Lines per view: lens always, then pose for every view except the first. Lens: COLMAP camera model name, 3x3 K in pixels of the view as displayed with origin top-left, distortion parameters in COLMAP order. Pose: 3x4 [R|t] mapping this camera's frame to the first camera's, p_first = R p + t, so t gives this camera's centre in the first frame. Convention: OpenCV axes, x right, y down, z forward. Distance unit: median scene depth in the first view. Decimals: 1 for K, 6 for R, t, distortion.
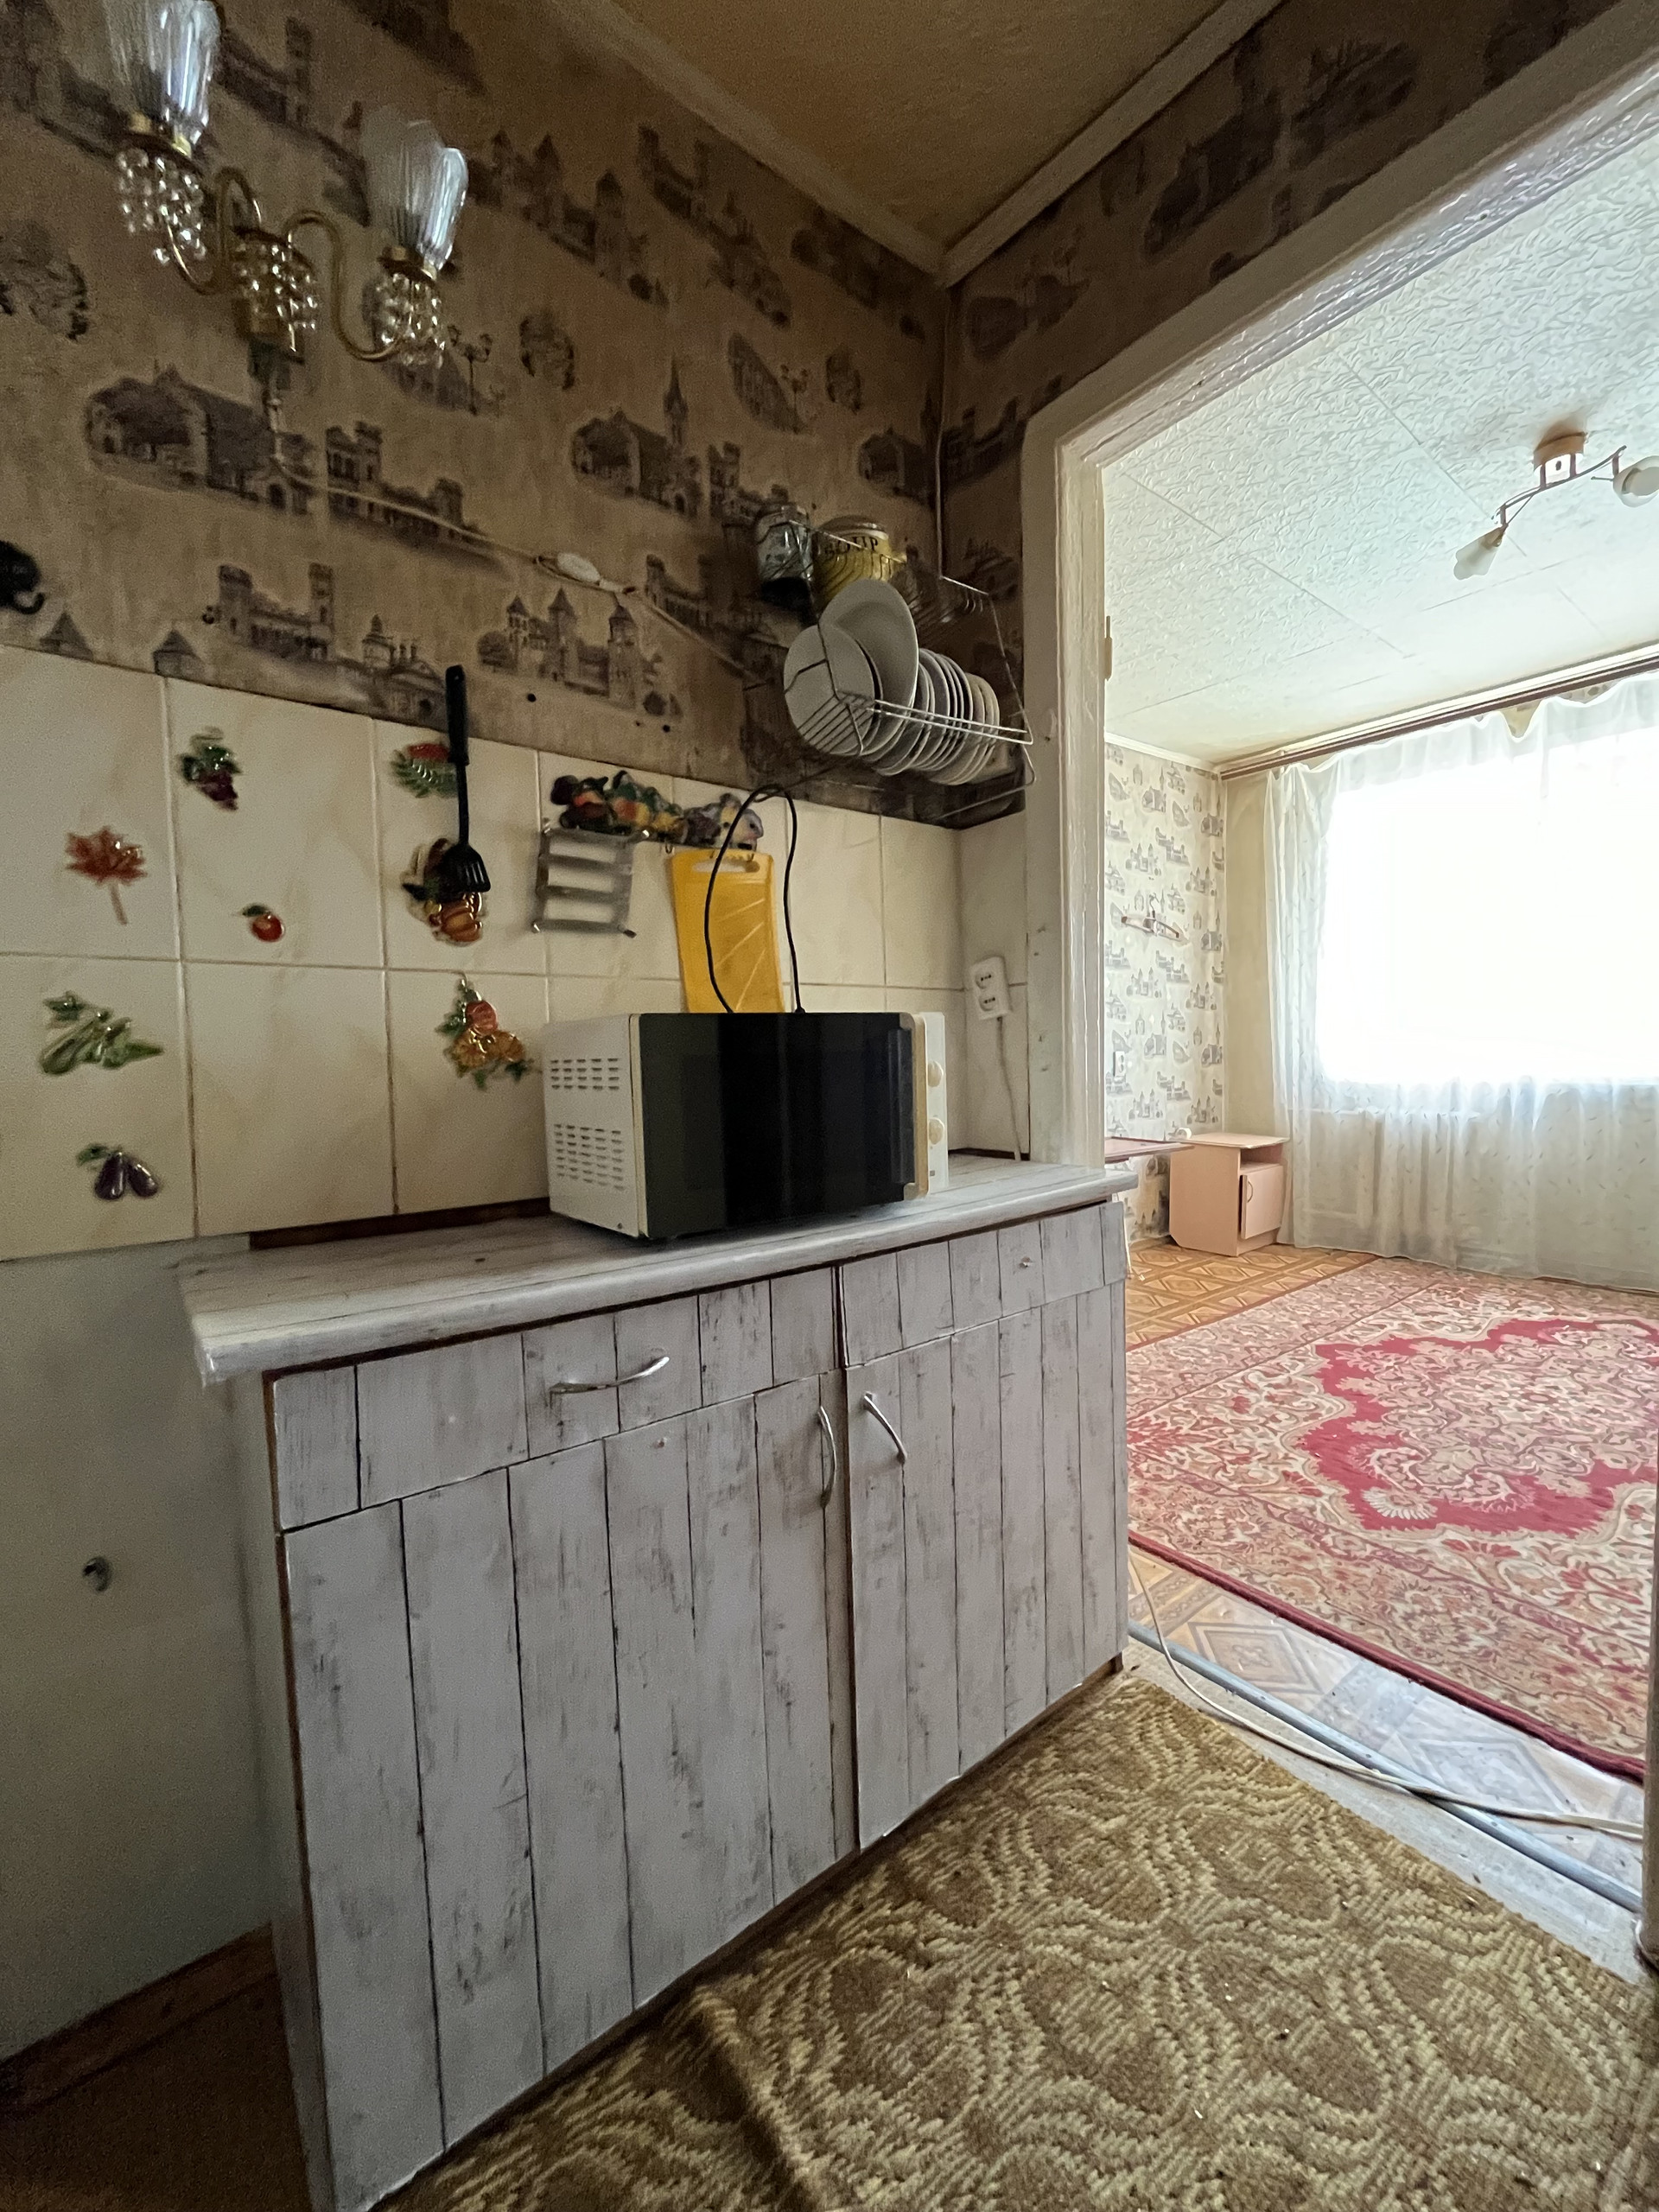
lens RADIAL K [[905.3, 0, 832.1], [0, 905.3, 1101.2], [0, 0, 1]] dist [-0.003219, 0.000347]
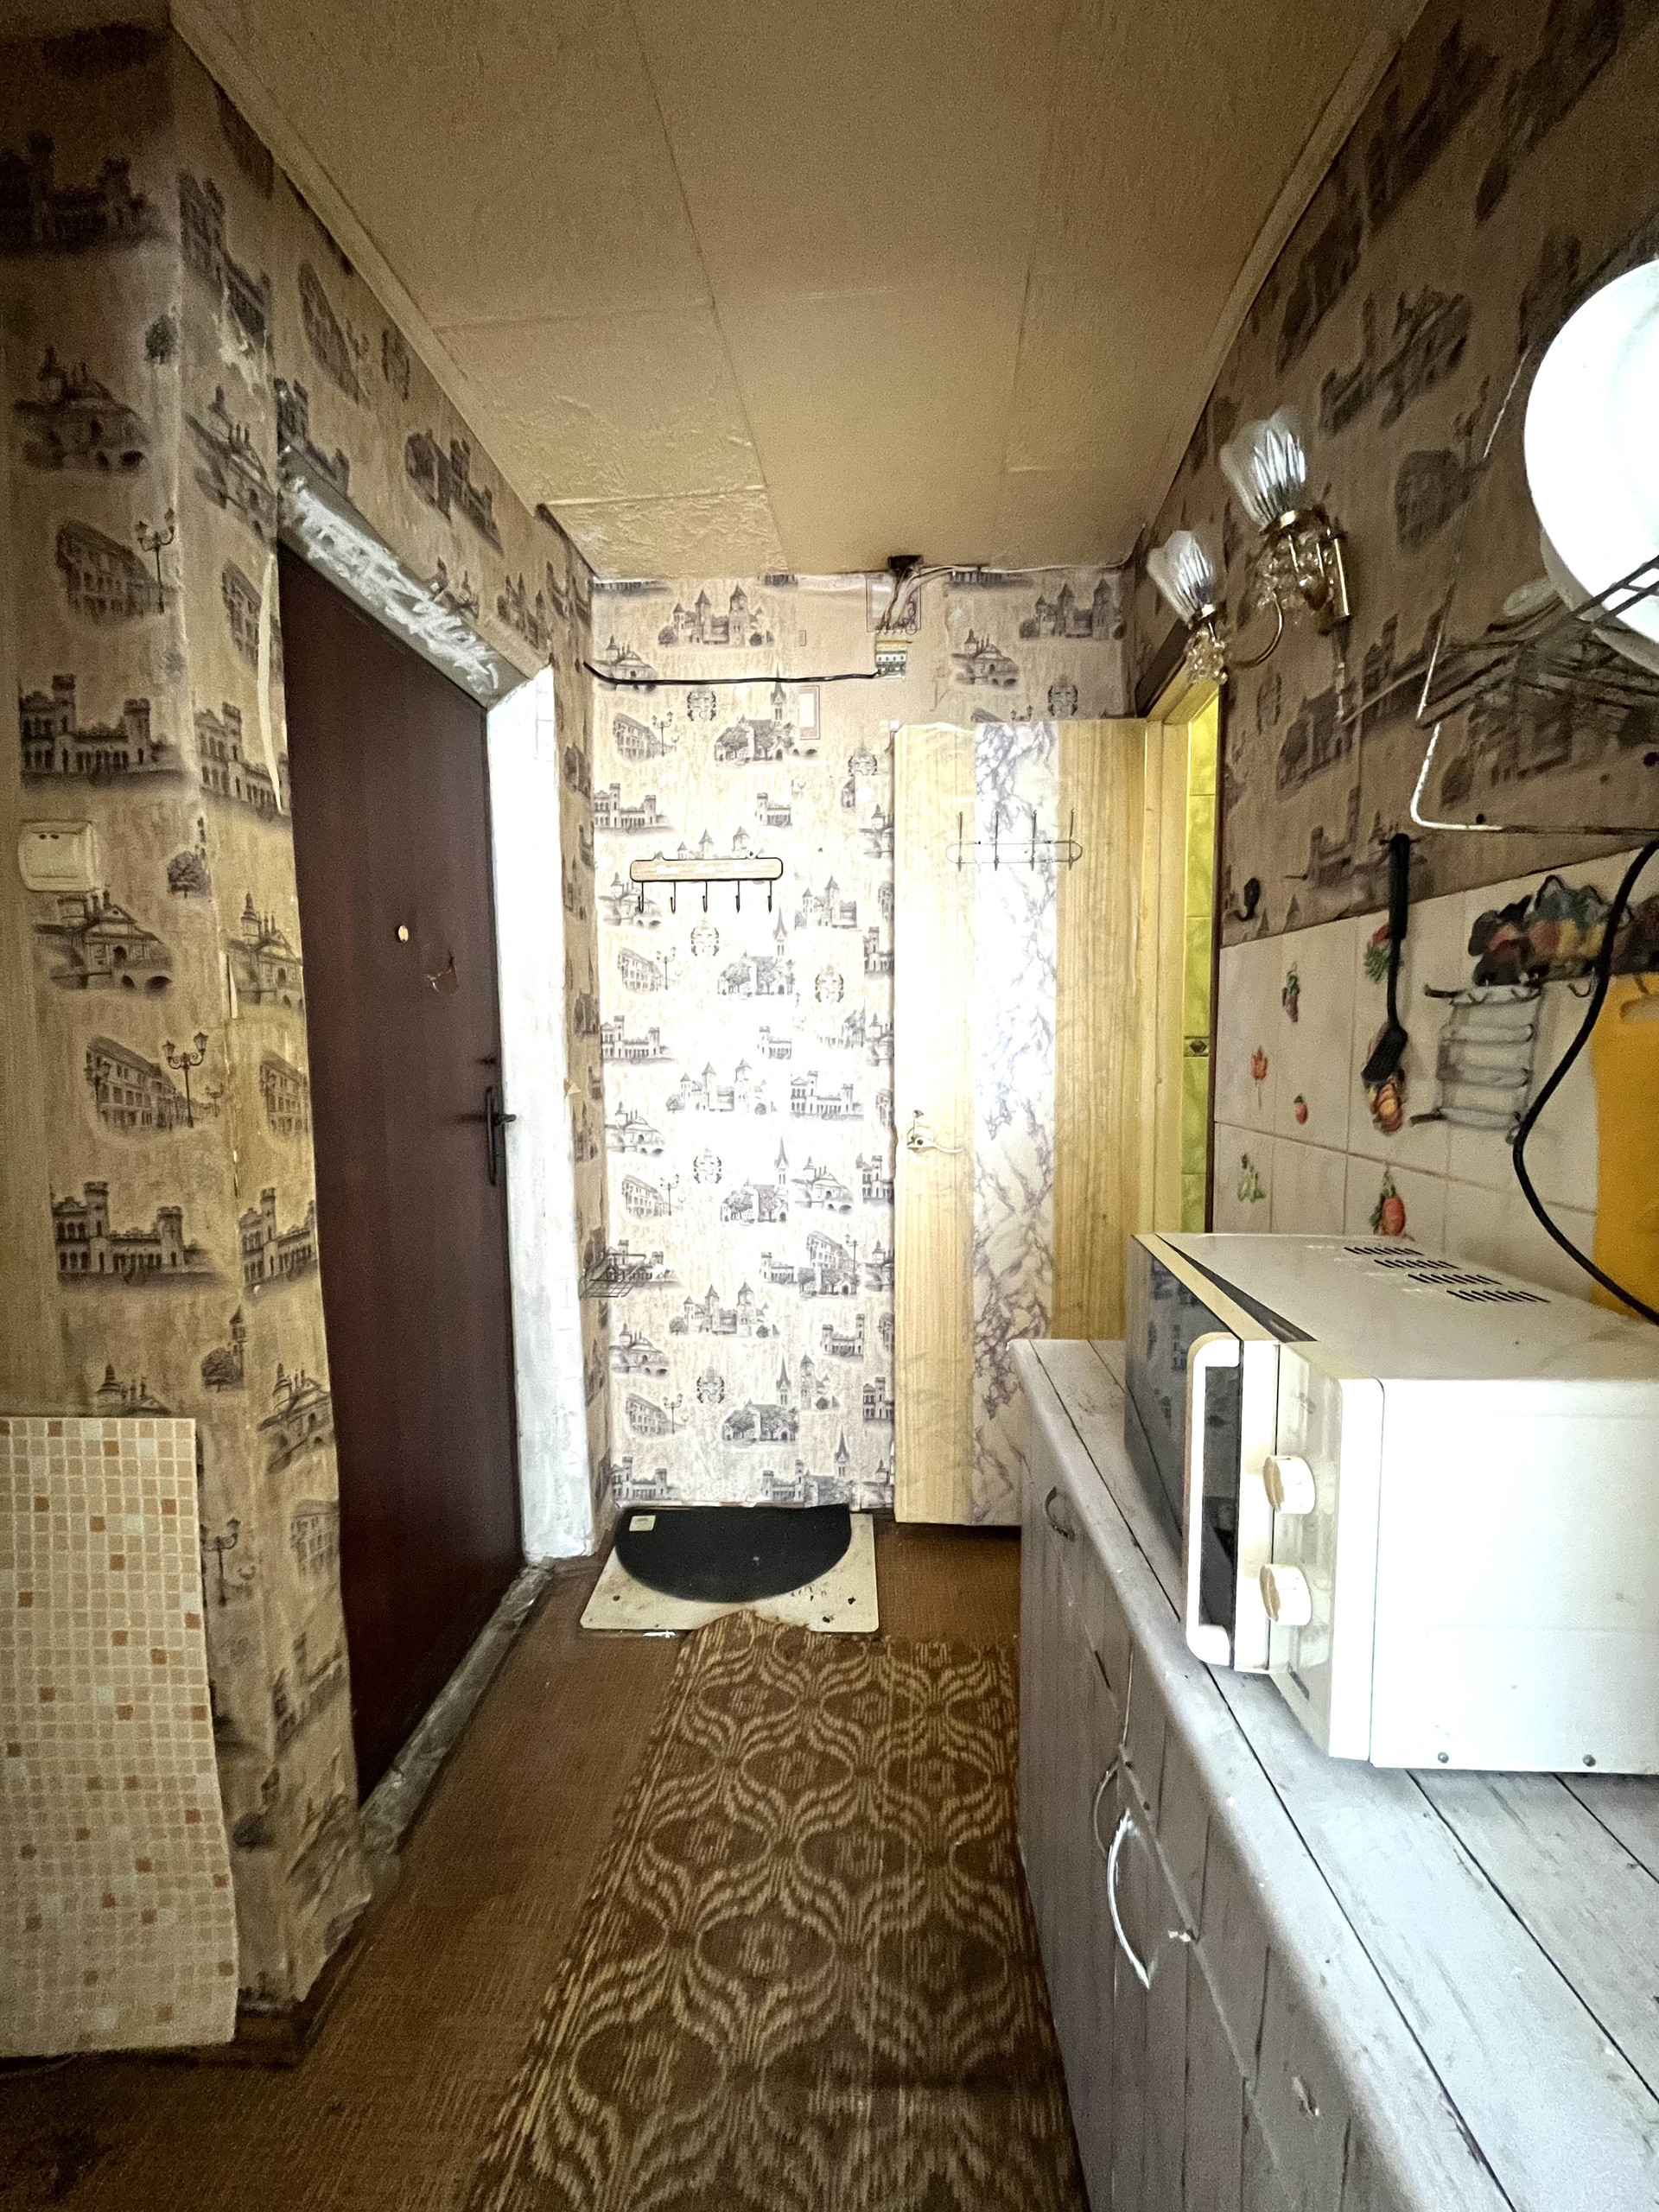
lens RADIAL K [[905.3, 0, 831.9], [0, 905.3, 1100.8], [0, 0, 1]] dist [-0.003219, 0.000347]
pose [[-0.647303, 0.076894, -0.758344, 0.394377], [-0.022477, 0.992540, 0.119827, -0.182451], [0.761901, 0.094610, -0.640746, 0.692627]]
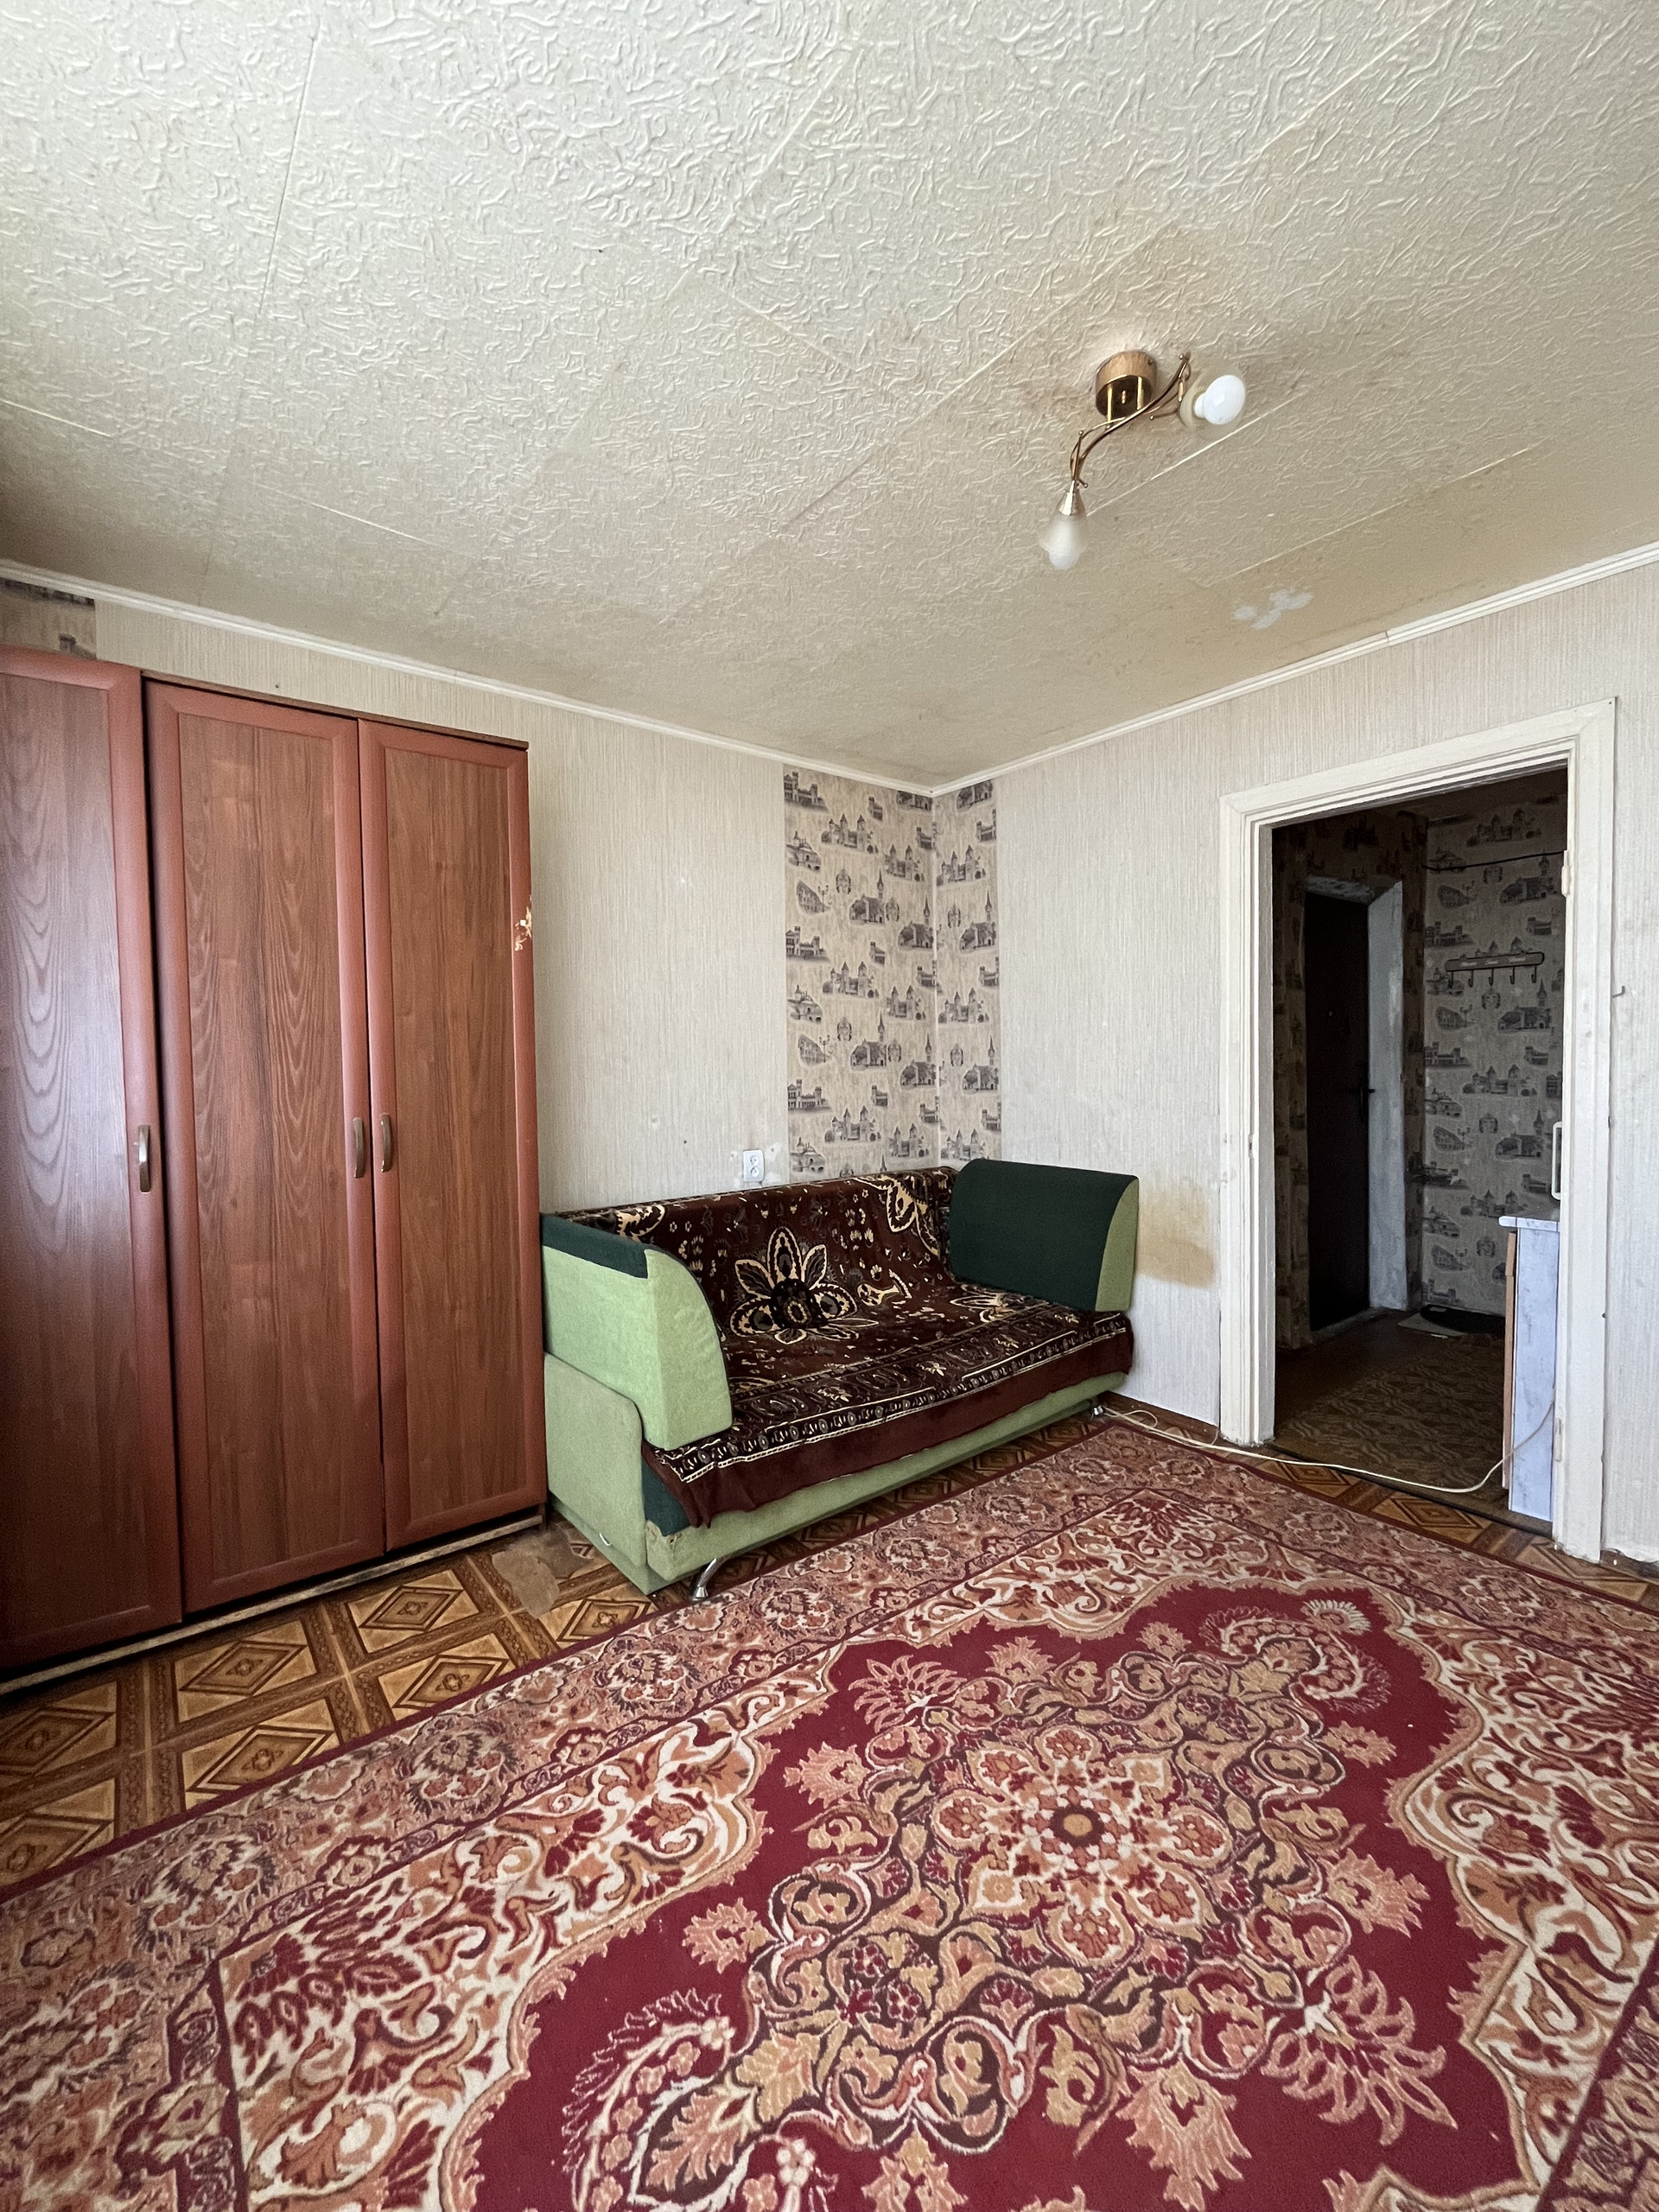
lens RADIAL K [[905.3, 0, 834.5], [0, 905.3, 1101.4], [0, 0, 1]] dist [-0.003219, 0.000347]
pose [[-0.999424, 0.033842, -0.002589, 1.212690], [0.033439, 0.994850, 0.095680, -0.267480], [0.005813, 0.095538, -0.995409, 2.019044]]
